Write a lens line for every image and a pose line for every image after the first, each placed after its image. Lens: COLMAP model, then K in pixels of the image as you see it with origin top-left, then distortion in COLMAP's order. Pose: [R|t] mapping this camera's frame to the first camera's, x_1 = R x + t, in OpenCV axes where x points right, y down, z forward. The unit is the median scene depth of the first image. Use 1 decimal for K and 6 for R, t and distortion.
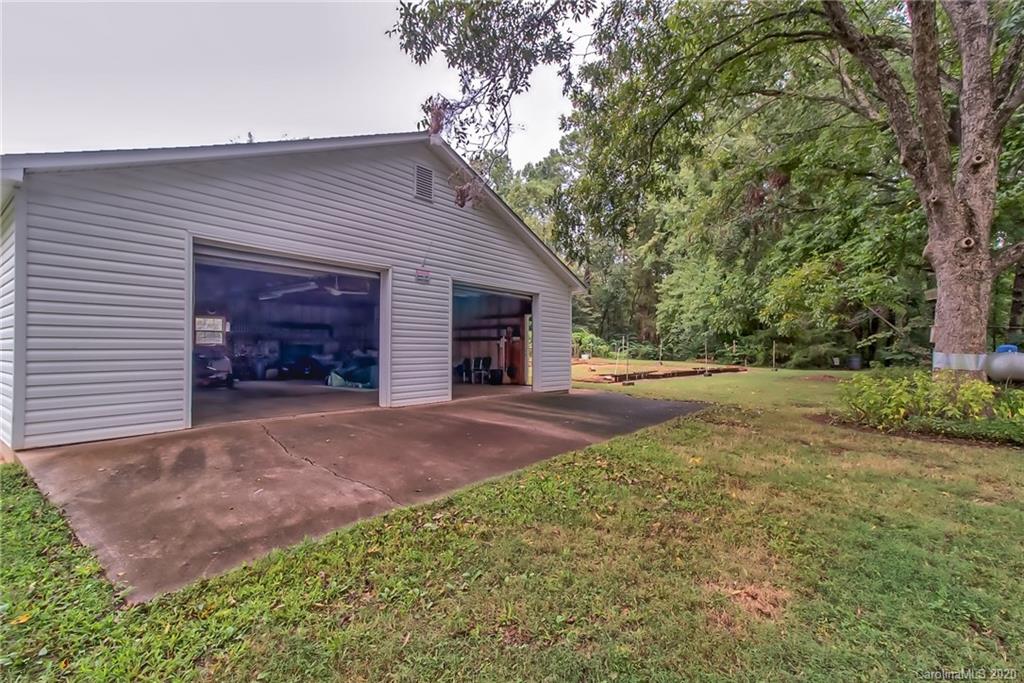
lens RADIAL K [[466.4, 0, 508.1], [0, 466.4, 340.3], [0, 0, 1]] dist [-0.000479, 0.016732]
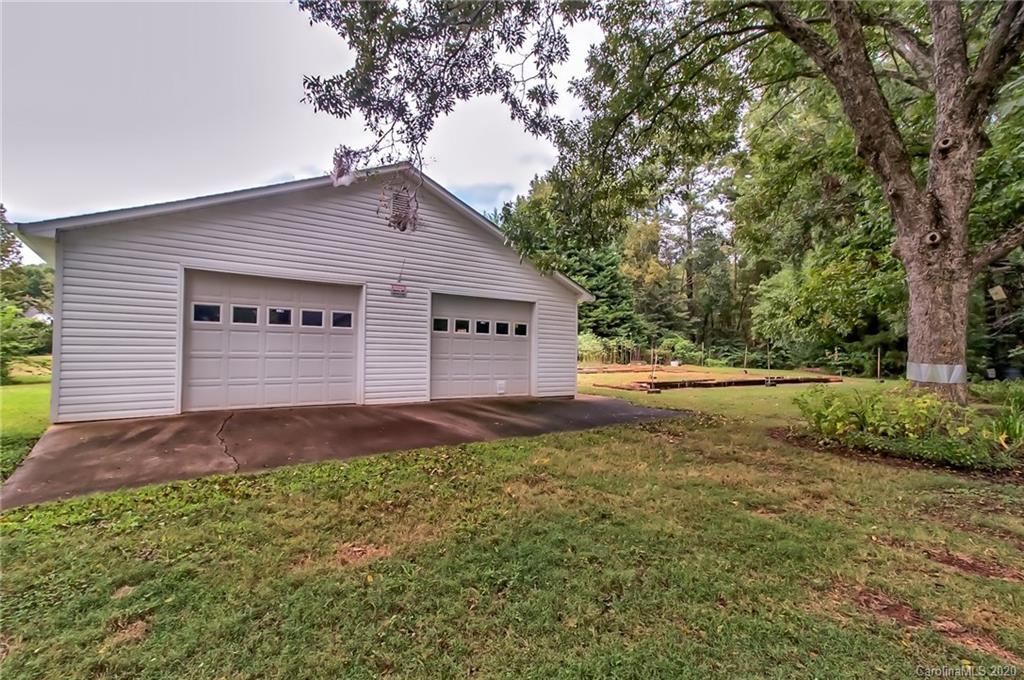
lens RADIAL K [[466.4, 0, 508.1], [0, 466.4, 338.8], [0, 0, 1]] dist [-0.000479, 0.016732]
pose [[0.970521, -0.001544, -0.241012, 0.404421], [-0.002223, 0.999880, -0.015357, -0.003248], [0.241007, 0.015440, 0.970401, -0.040473]]
